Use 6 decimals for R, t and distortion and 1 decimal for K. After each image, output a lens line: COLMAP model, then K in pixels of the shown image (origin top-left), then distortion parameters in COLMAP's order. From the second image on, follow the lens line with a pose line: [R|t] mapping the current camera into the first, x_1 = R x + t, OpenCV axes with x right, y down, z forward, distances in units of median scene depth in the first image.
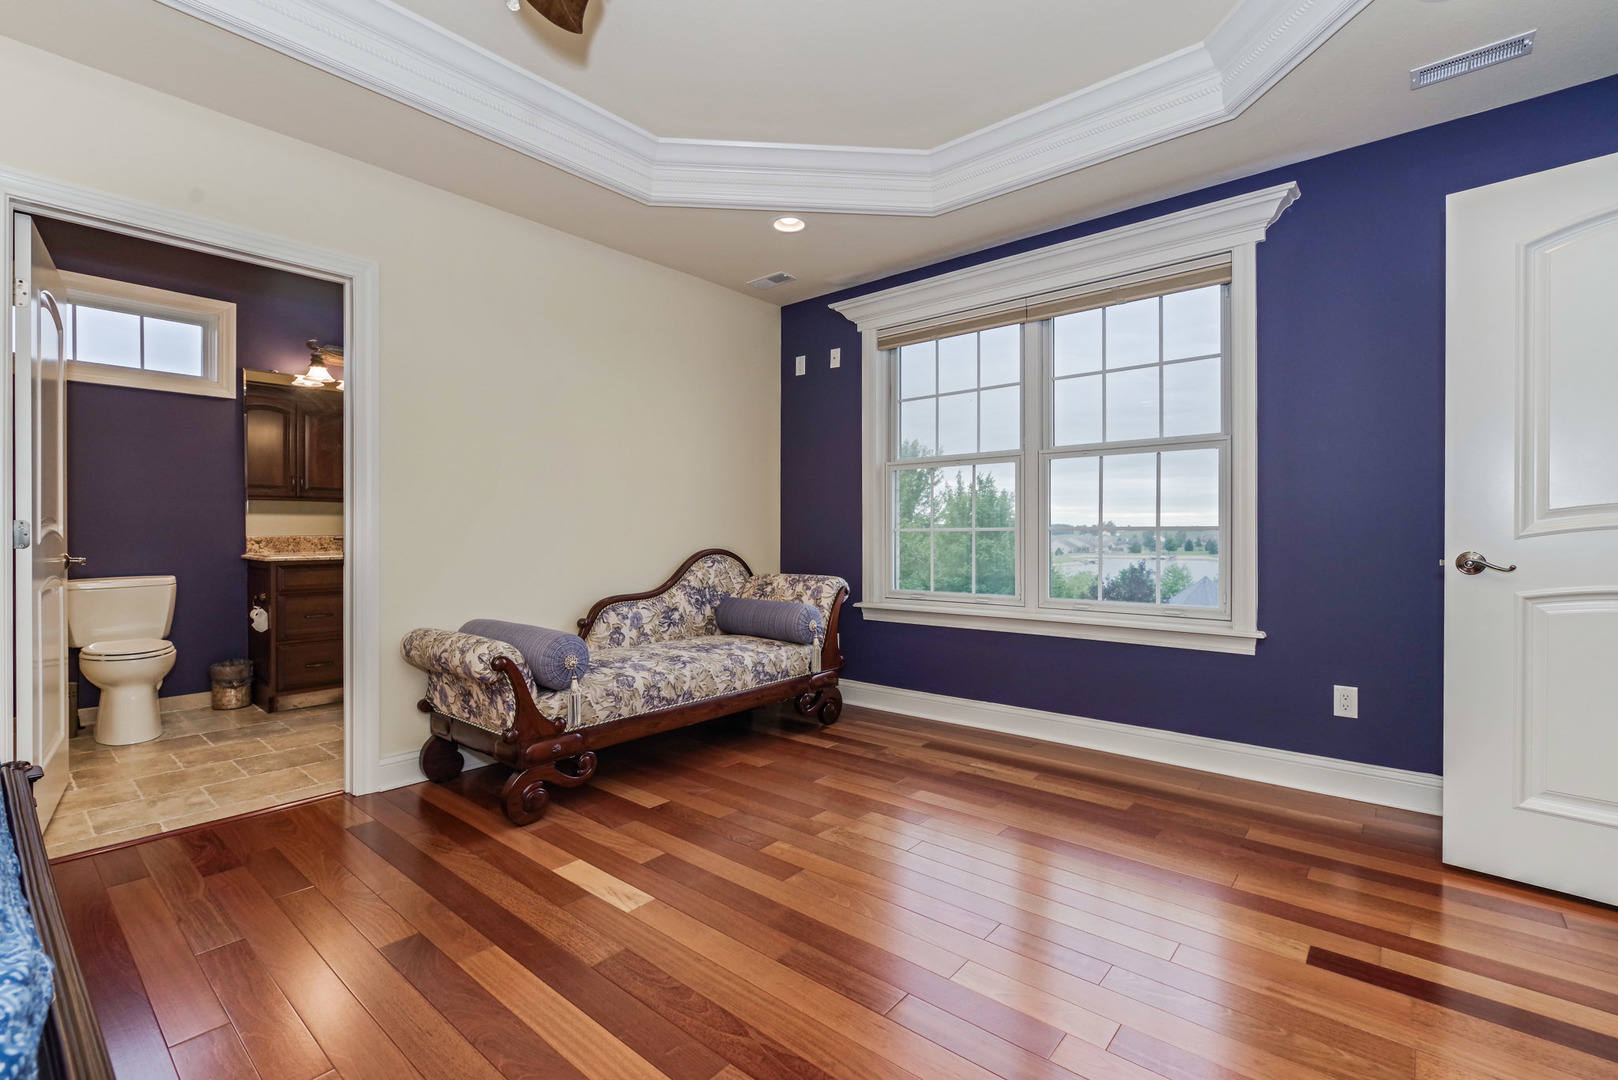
lens RADIAL K [[714.3, 0, 817.3], [0, 714.3, 529.9], [0, 0, 1]] dist [0.000843, 0.000299]
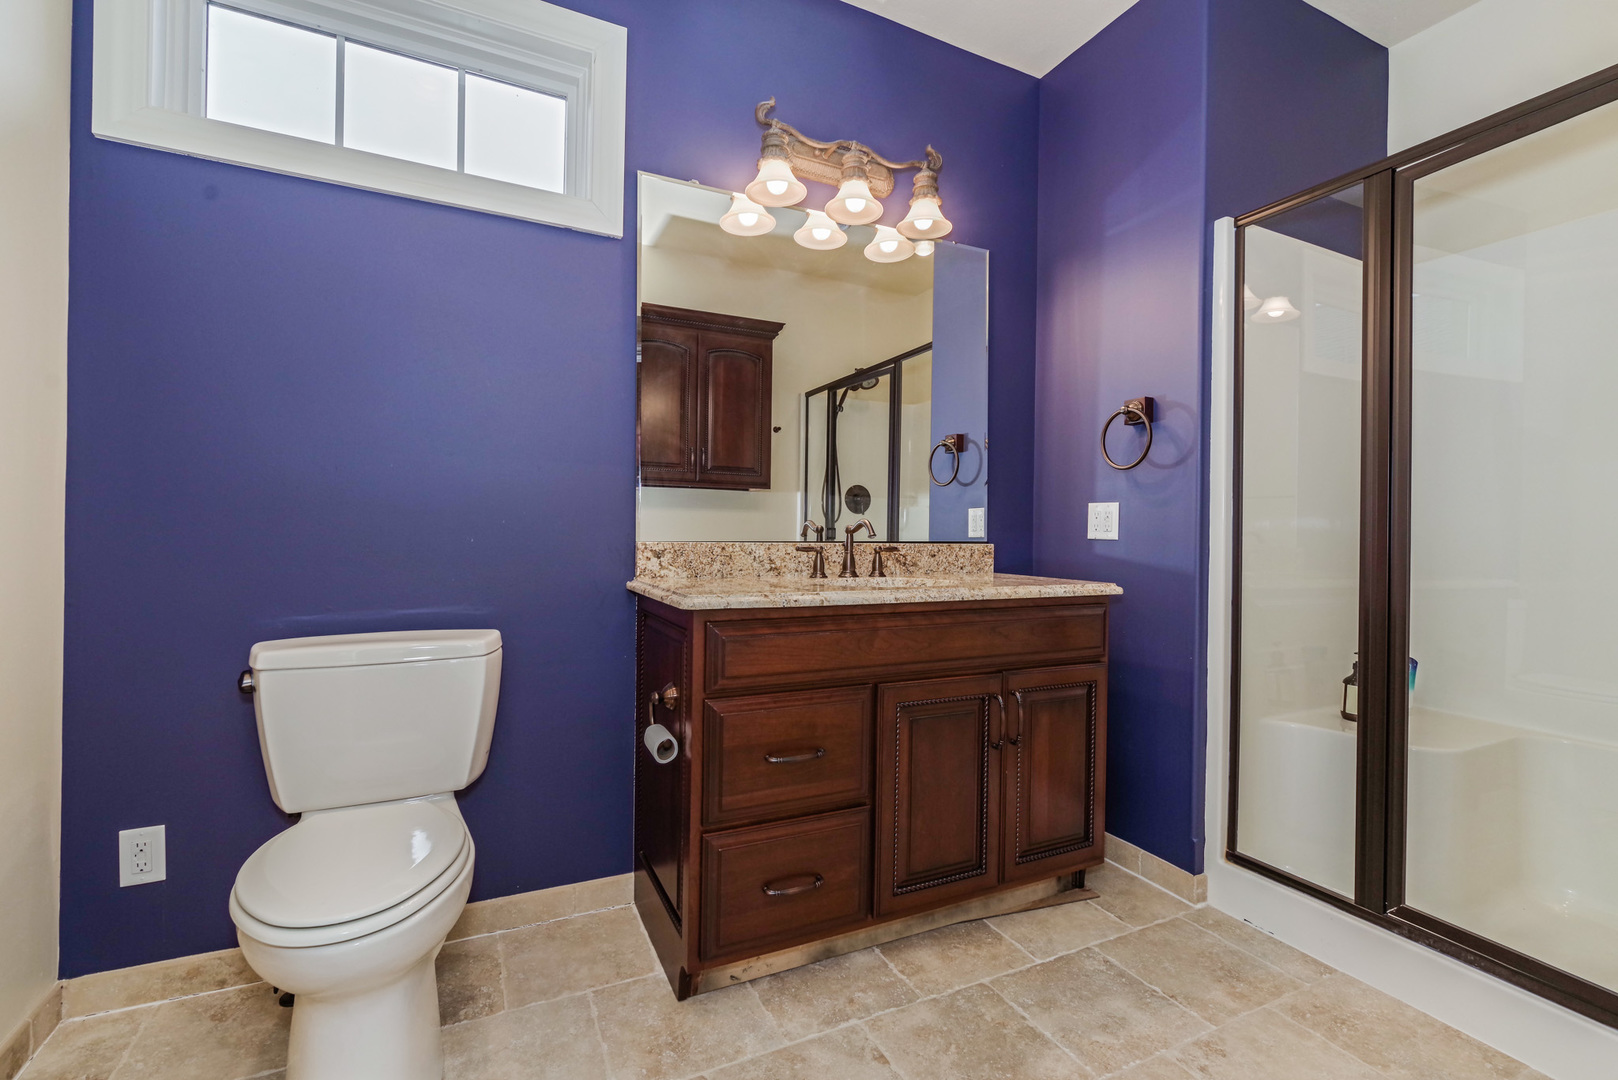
lens RADIAL K [[698.8, 0, 809.0], [0, 698.8, 540.0], [0, 0, 1]] dist [-0.000136, 0.000079]
pose [[0.912711, 0.014054, -0.408364, -0.541205], [-0.016200, 0.999867, -0.001797, 0.008397], [0.408285, 0.008256, 0.912817, 0.669679]]
